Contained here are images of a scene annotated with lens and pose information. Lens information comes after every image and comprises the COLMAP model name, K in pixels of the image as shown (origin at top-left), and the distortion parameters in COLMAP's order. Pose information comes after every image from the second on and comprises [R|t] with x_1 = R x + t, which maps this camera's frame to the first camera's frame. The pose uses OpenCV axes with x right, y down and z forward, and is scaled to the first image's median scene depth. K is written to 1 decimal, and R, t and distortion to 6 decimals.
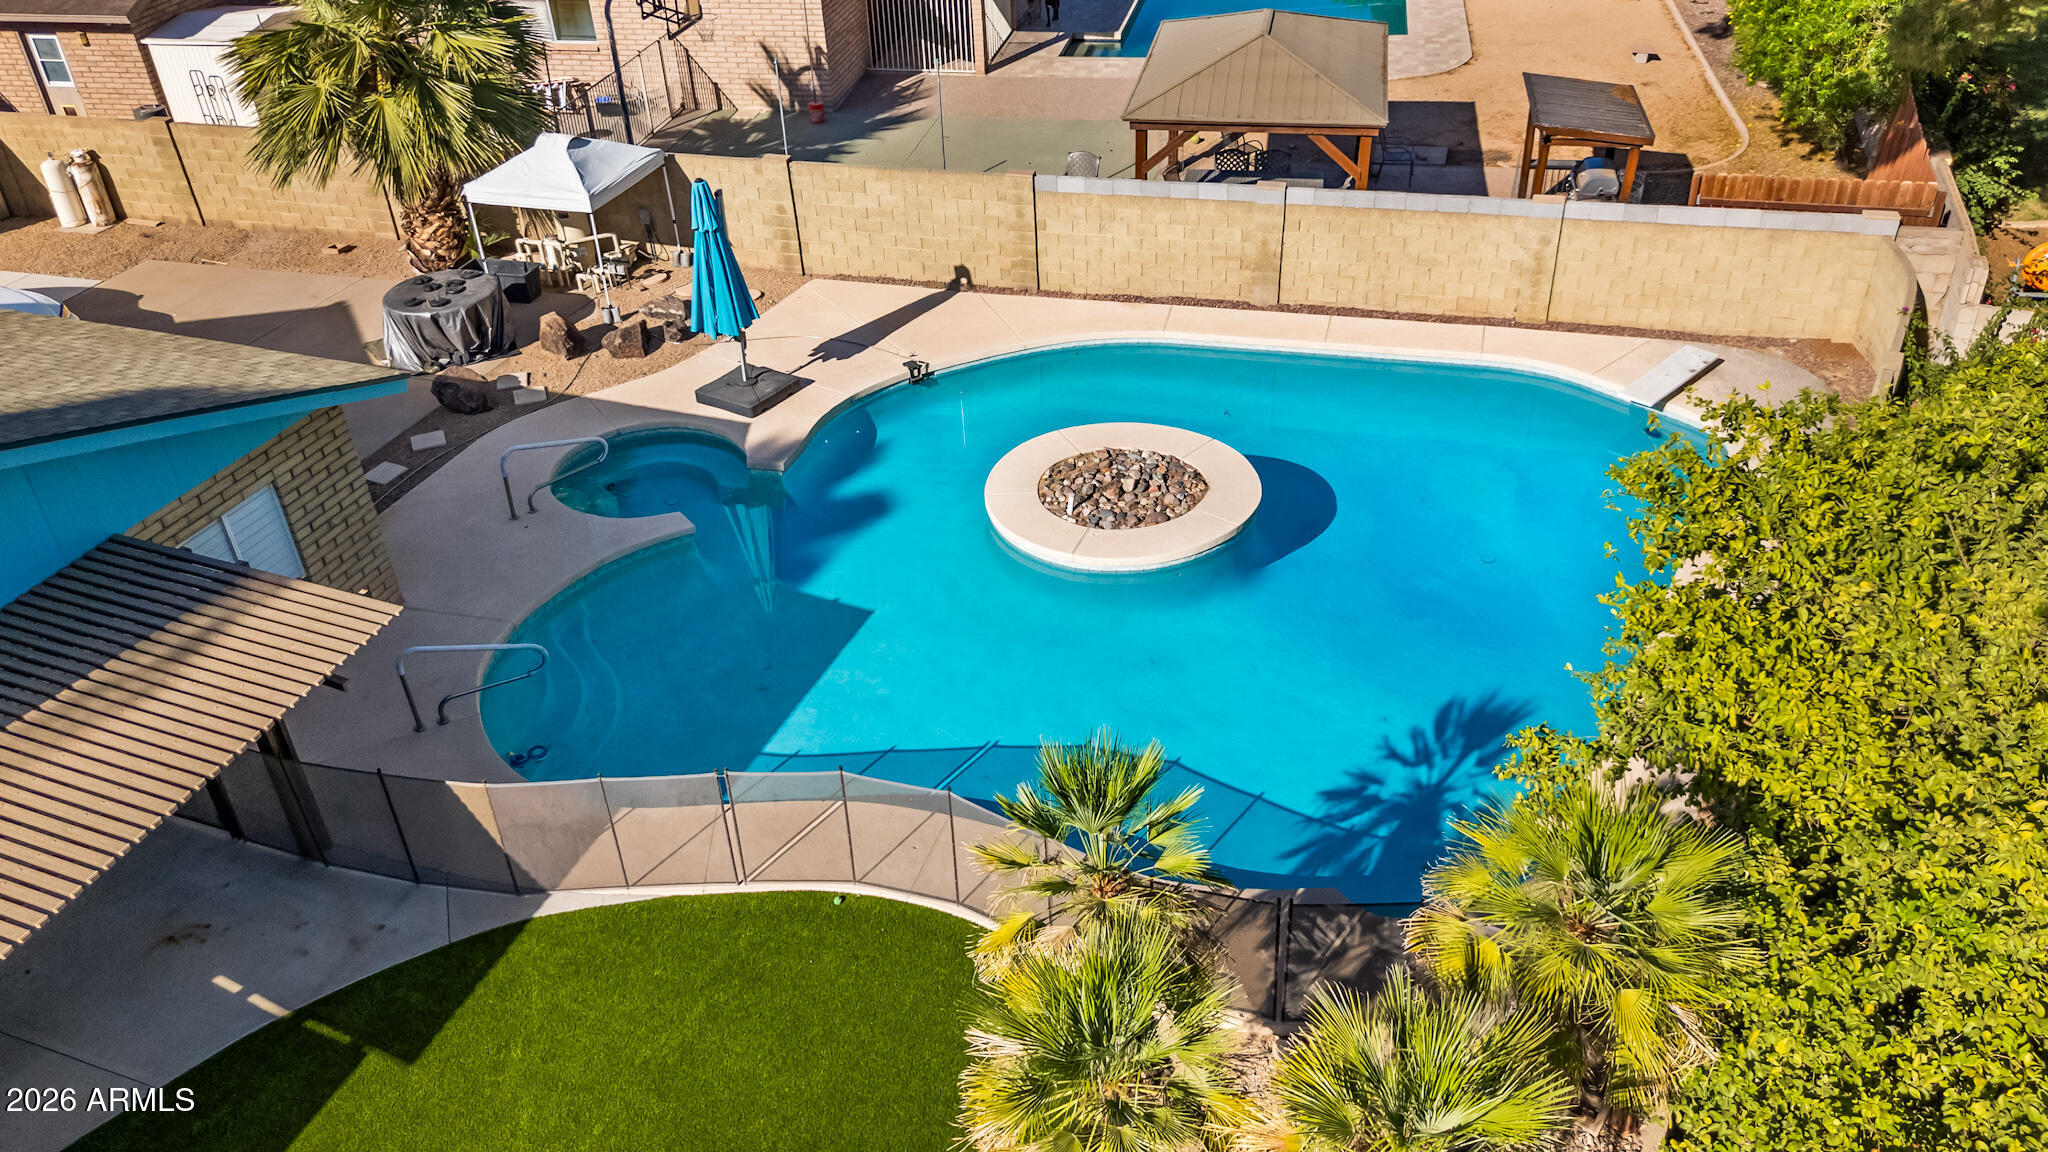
lens RADIAL K [[1555.5, 0, 1030.5], [0, 1555.5, 567.7], [0, 0, 1]] dist [0.063313, -0.059743]
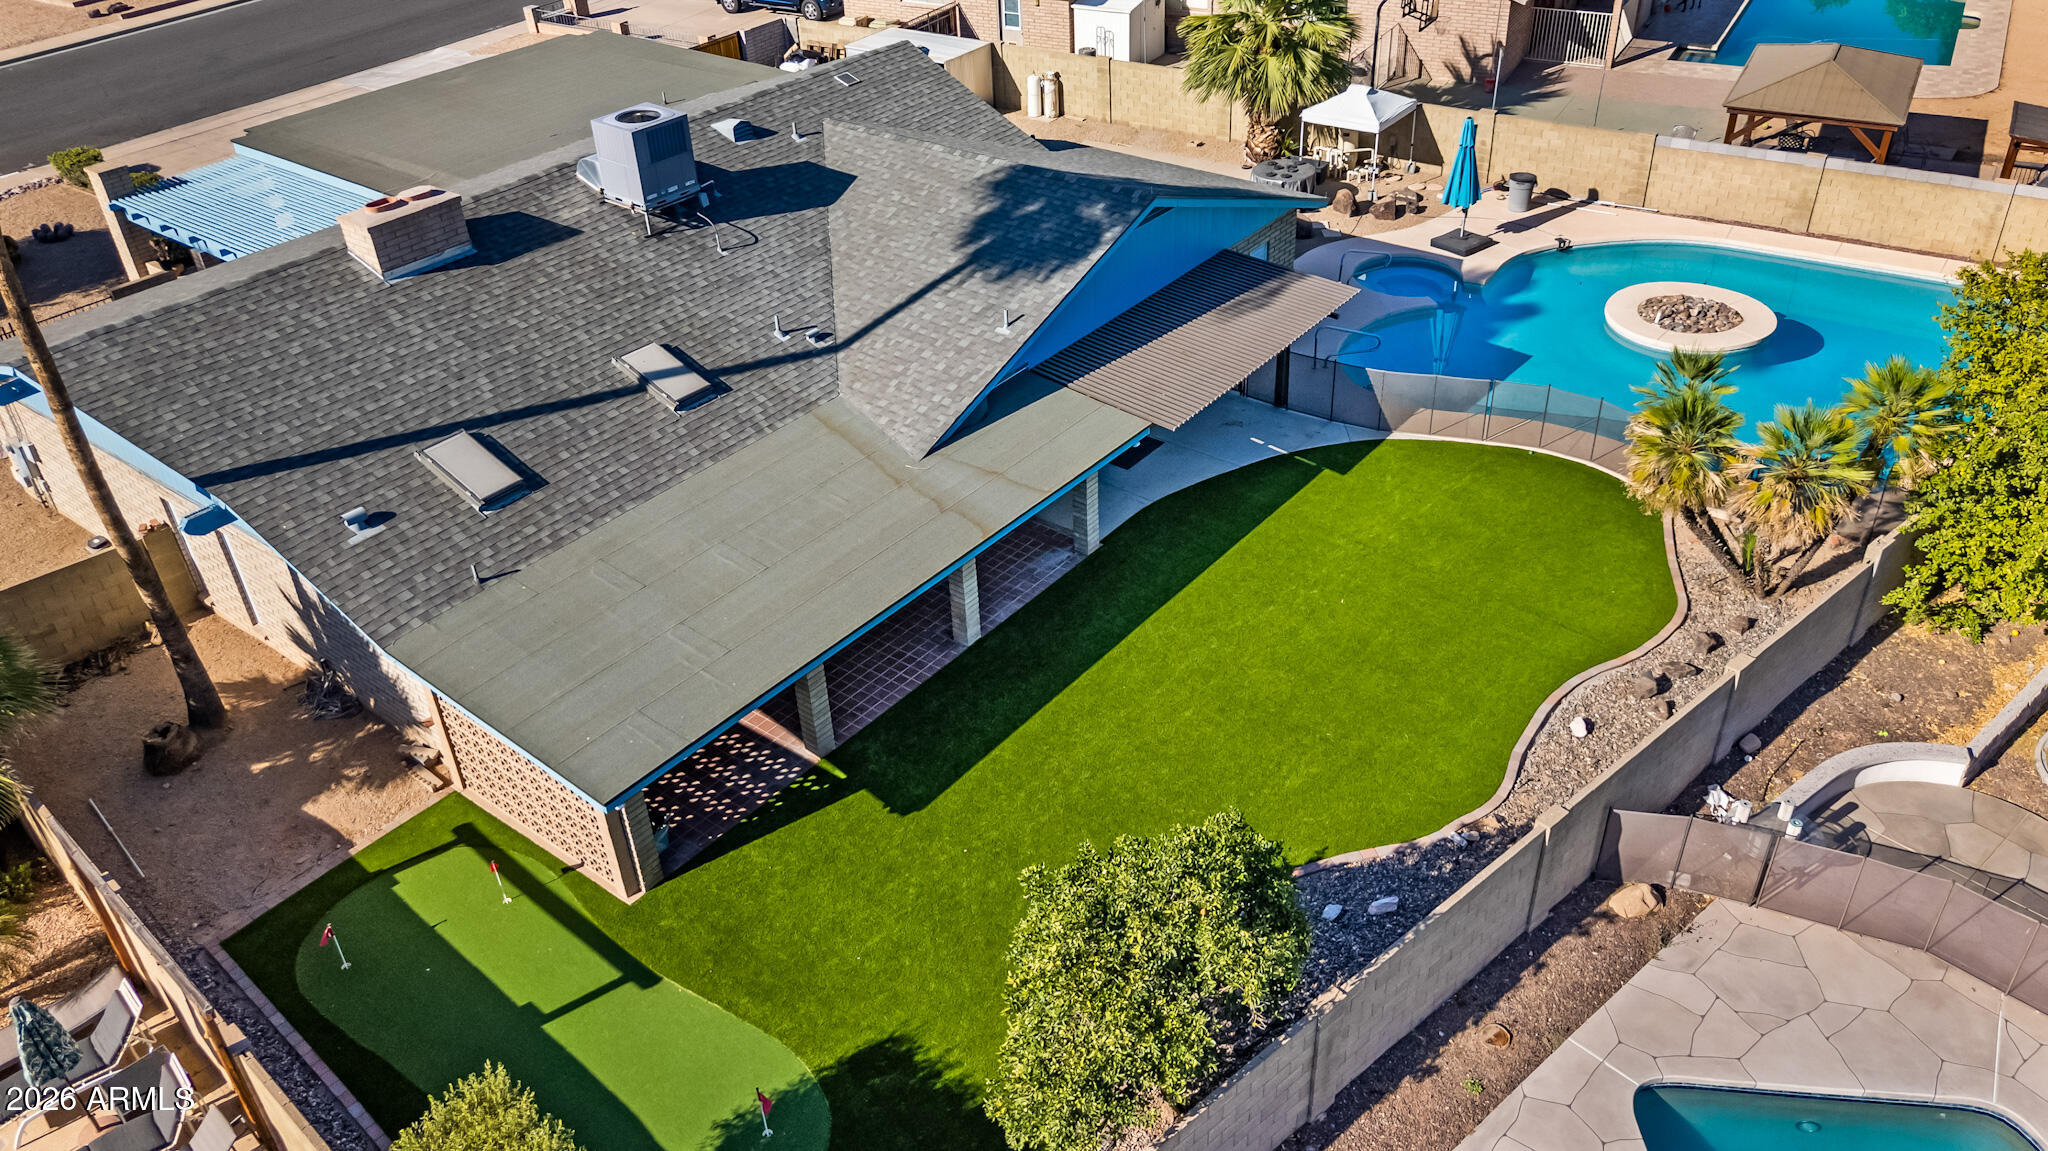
lens RADIAL K [[1555.5, 0, 1030.5], [0, 1555.5, 567.2], [0, 0, 1]] dist [0.063313, -0.059743]
pose [[0.948728, 0.174431, -0.263607, -0.104985], [-0.169808, 0.984648, 0.040408, 0.230592], [0.266609, 0.006426, 0.963783, -0.730798]]
